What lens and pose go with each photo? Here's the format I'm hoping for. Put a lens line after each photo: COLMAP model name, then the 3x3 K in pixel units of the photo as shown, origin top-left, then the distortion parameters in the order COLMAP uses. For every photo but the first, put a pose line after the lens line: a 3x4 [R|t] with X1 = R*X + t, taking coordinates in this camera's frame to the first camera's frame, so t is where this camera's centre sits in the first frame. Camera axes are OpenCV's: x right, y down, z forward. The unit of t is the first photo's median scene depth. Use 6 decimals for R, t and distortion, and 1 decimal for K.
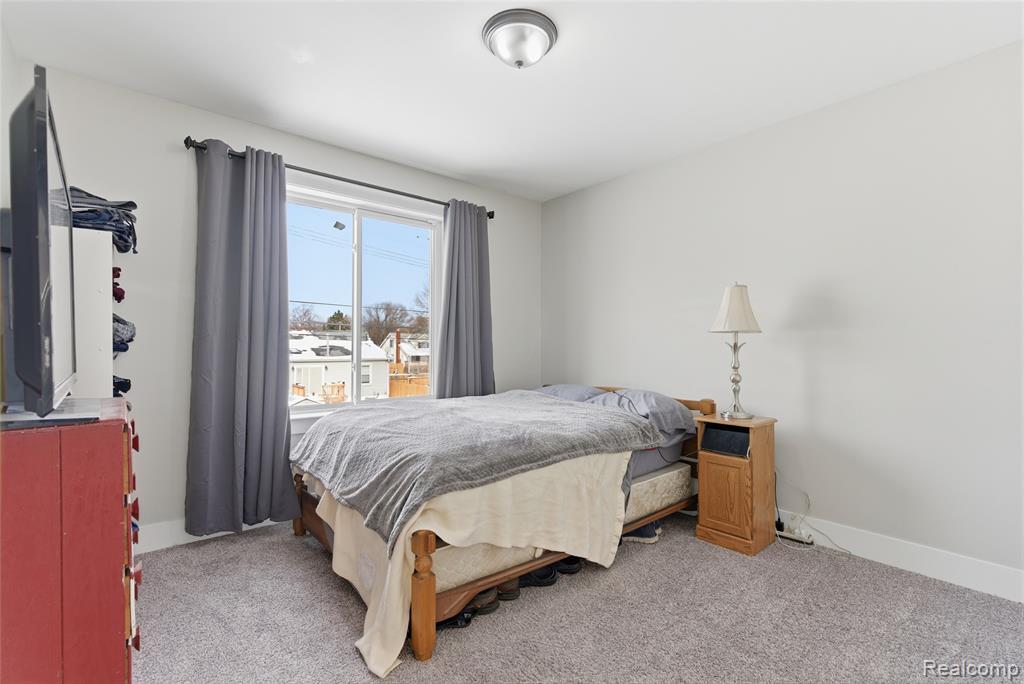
lens RADIAL K [[453.3, 0, 513.3], [0, 453.3, 337.8], [0, 0, 1]] dist [0.000290, -0.000161]
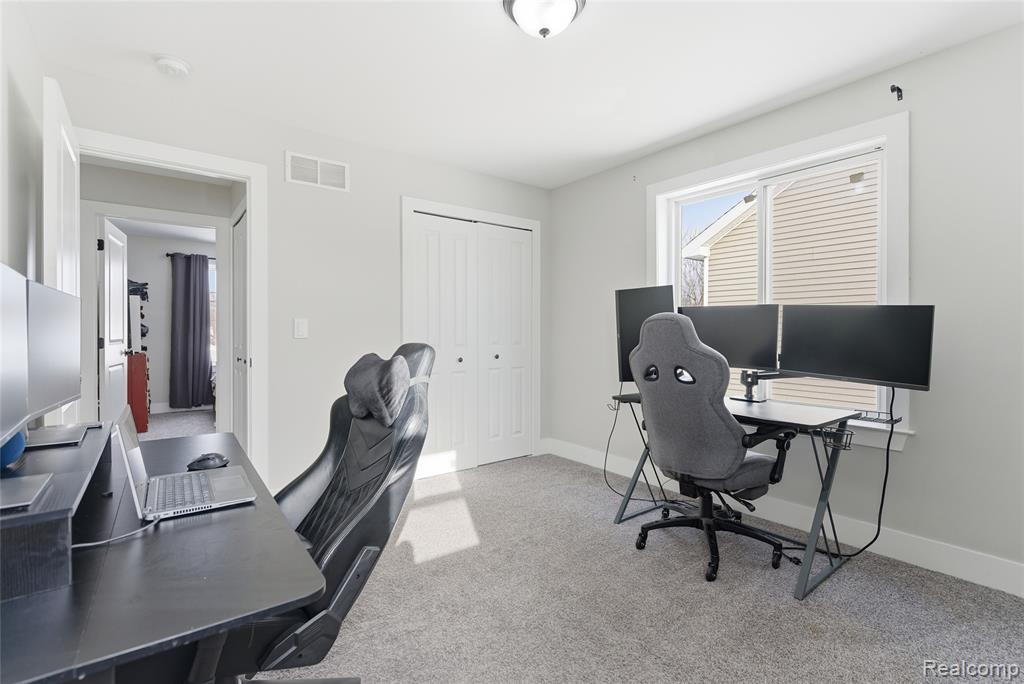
lens RADIAL K [[469.6, 0, 508.7], [0, 469.6, 340.1], [0, 0, 1]] dist [0.002734, 0.000148]
pose [[0.998578, 0.002413, -0.053250, 1.367218], [-0.000920, 0.999606, 0.028047, -0.028159], [0.053297, -0.027958, 0.998187, -1.580507]]
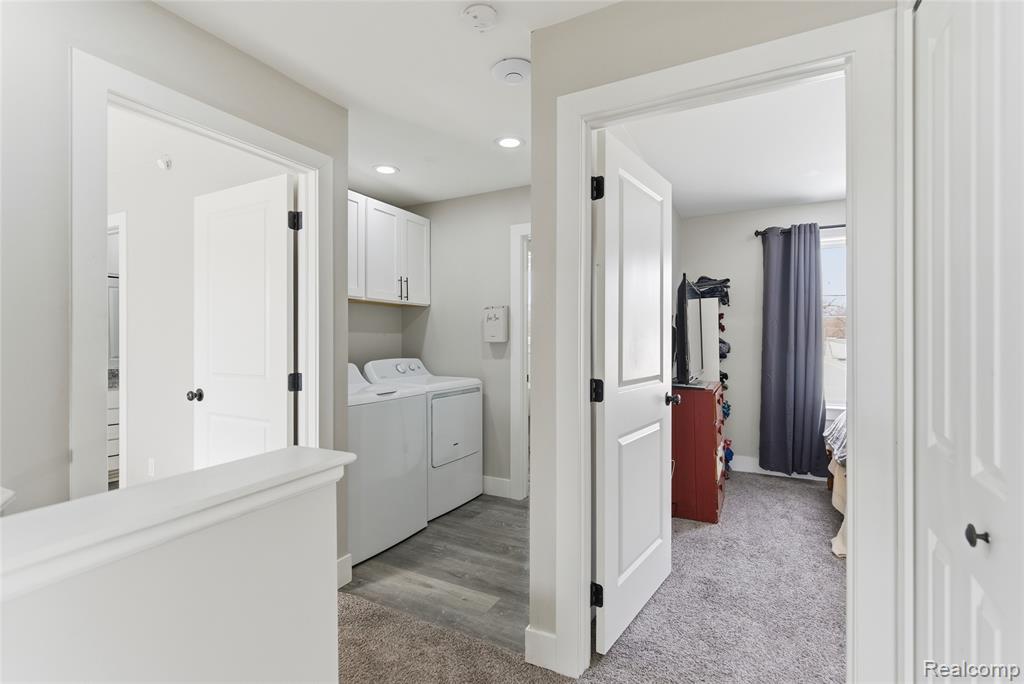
lens RADIAL K [[469.6, 0, 508.7], [0, 469.6, 340.1], [0, 0, 1]] dist [0.002734, 0.000148]
pose [[0.359543, -0.003890, -0.933120, 0.582686], [0.016843, 0.999855, 0.002322, -0.058098], [0.932976, -0.016552, 0.359557, -0.494181]]
